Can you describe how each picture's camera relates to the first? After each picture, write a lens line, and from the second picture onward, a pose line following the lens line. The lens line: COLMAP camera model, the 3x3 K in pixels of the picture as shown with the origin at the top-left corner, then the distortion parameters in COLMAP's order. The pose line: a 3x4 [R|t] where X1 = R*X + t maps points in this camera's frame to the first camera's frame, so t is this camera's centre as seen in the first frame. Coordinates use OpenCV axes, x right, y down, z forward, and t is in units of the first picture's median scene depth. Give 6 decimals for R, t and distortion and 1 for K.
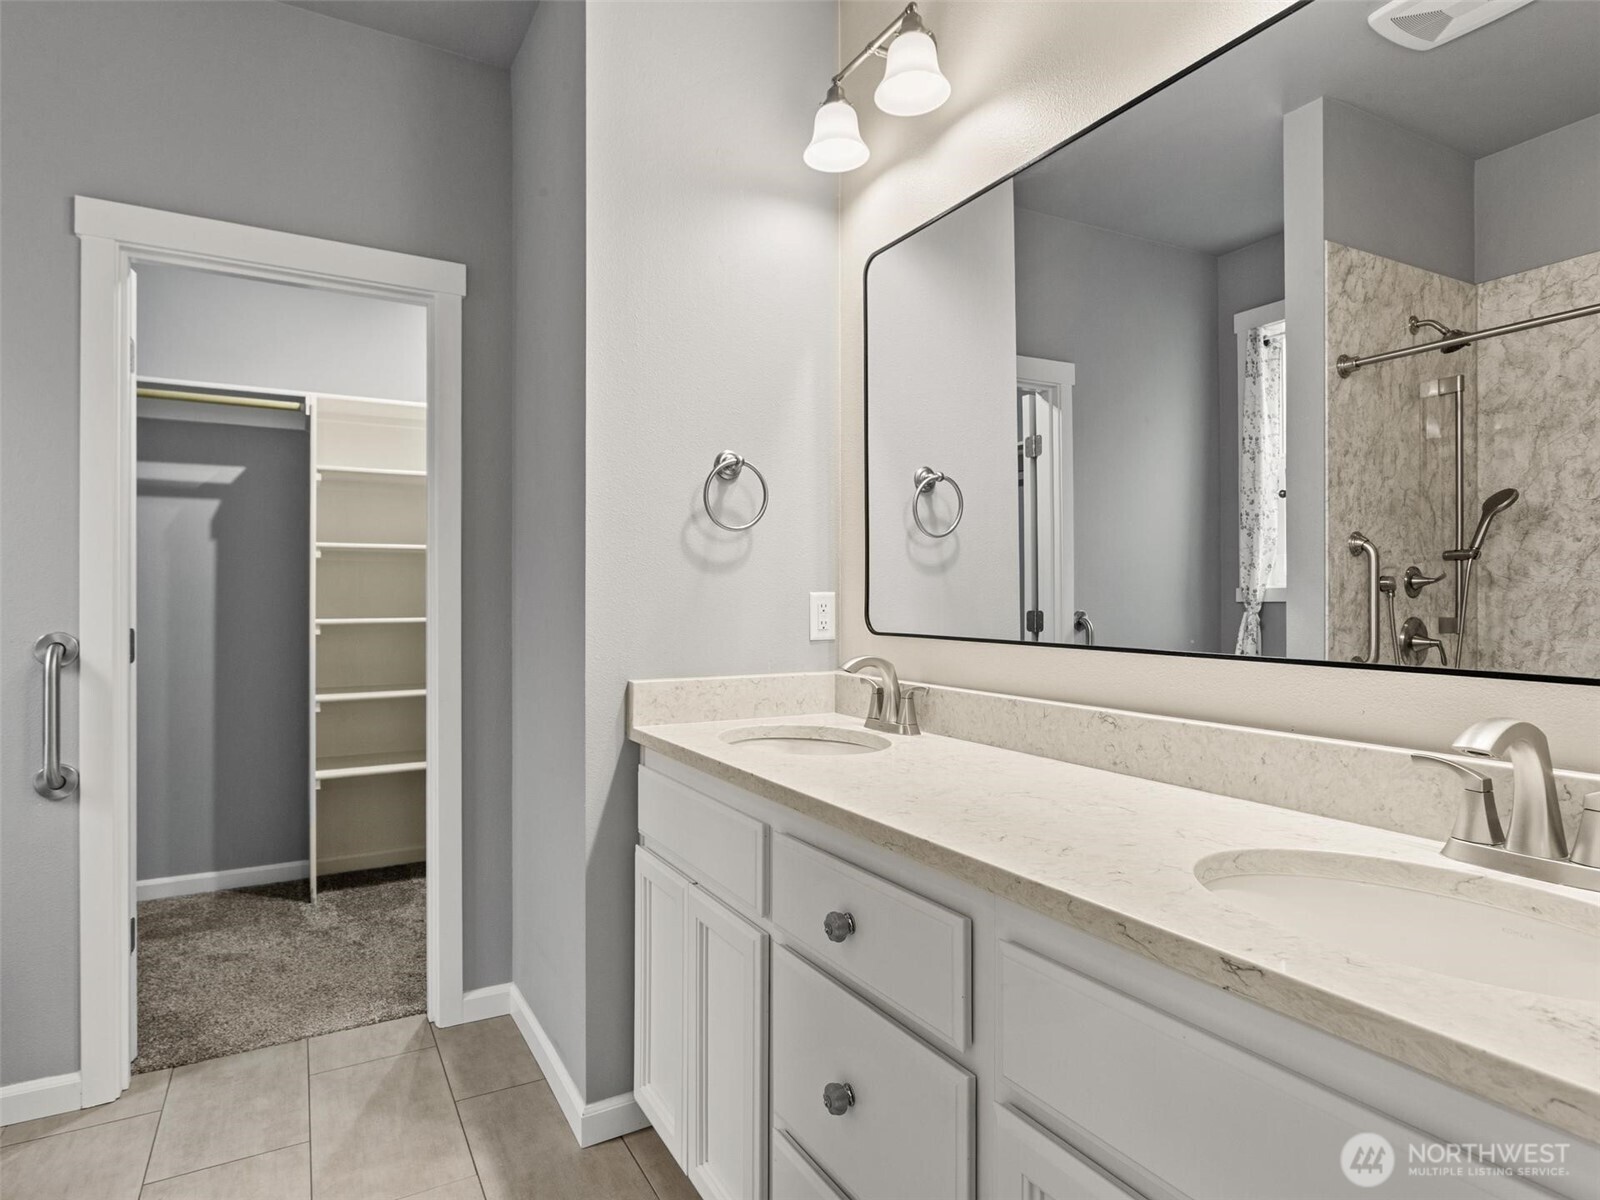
lens RADIAL K [[873.4, 0, 795.3], [0, 873.4, 599.5], [0, 0, 1]] dist [0.003659, 0.000307]
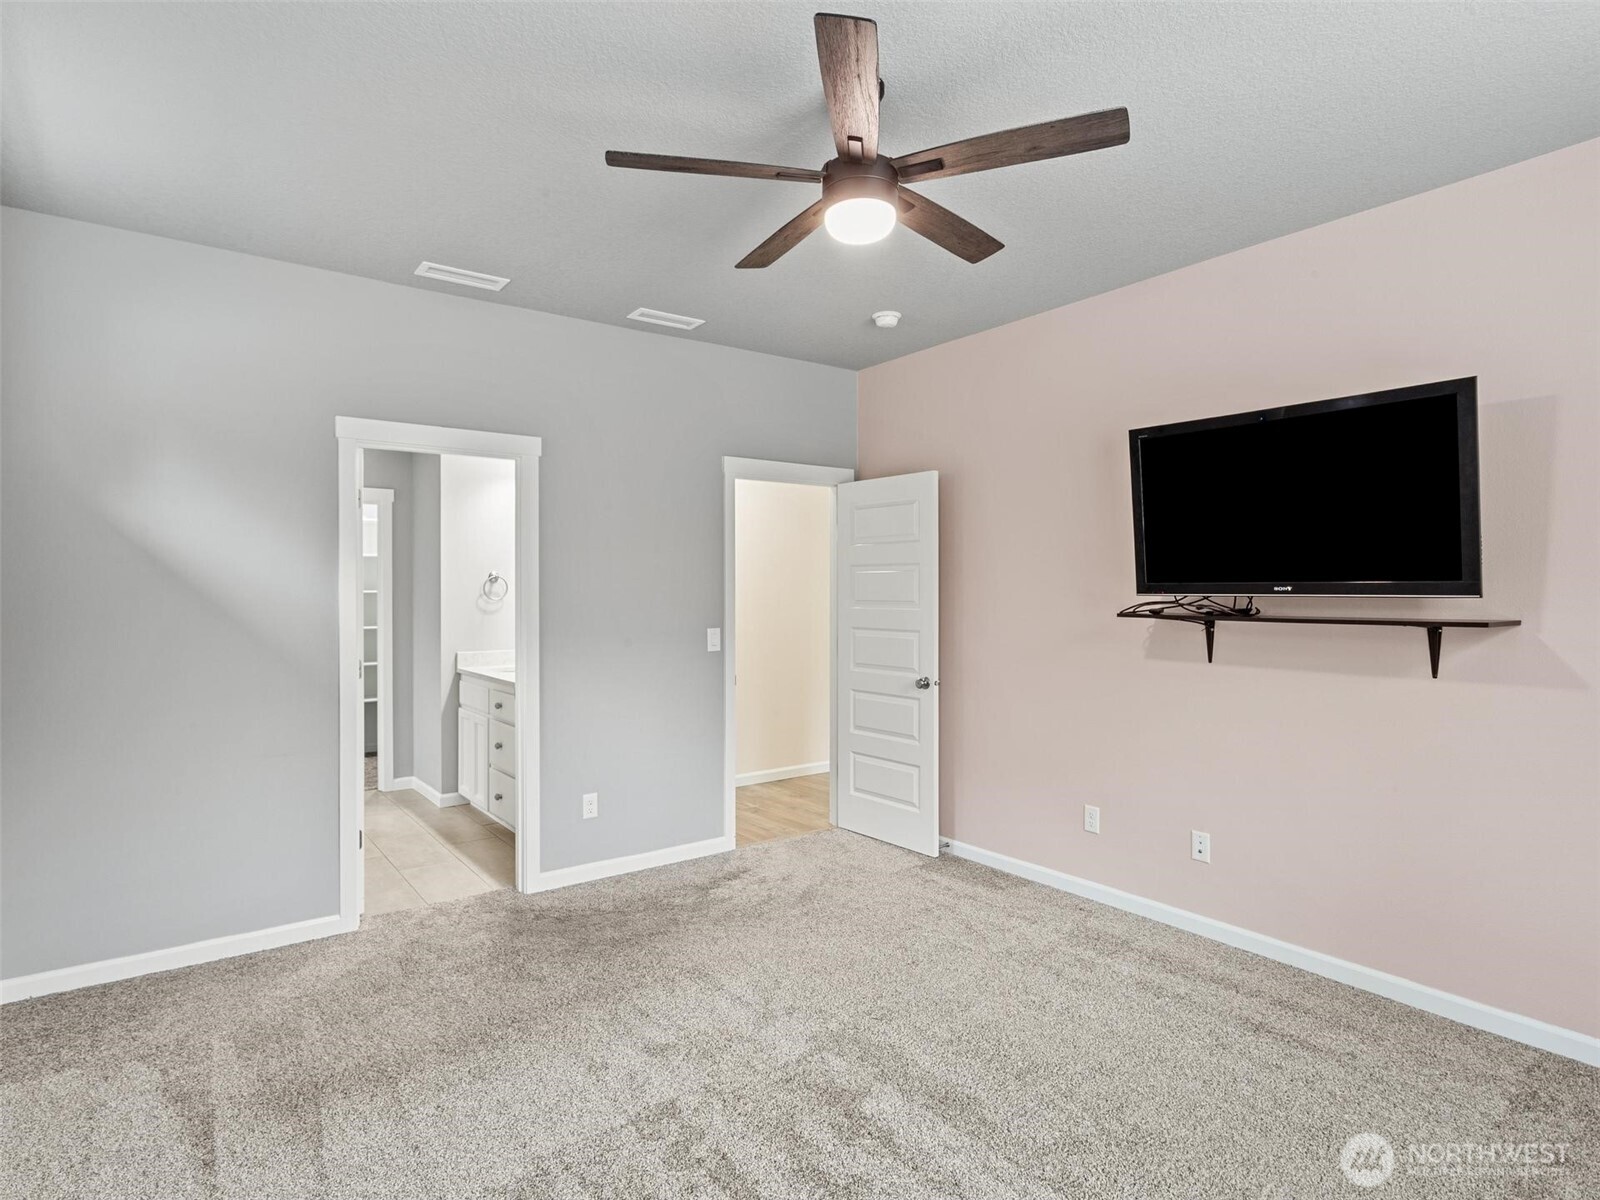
lens RADIAL K [[873.4, 0, 806.3], [0, 873.4, 592.3], [0, 0, 1]] dist [0.003659, 0.000307]
pose [[0.992546, -0.002081, 0.121849, 0.603250], [0.002611, 0.999988, -0.004191, -0.090482], [-0.121839, 0.004478, 0.992540, -2.008768]]
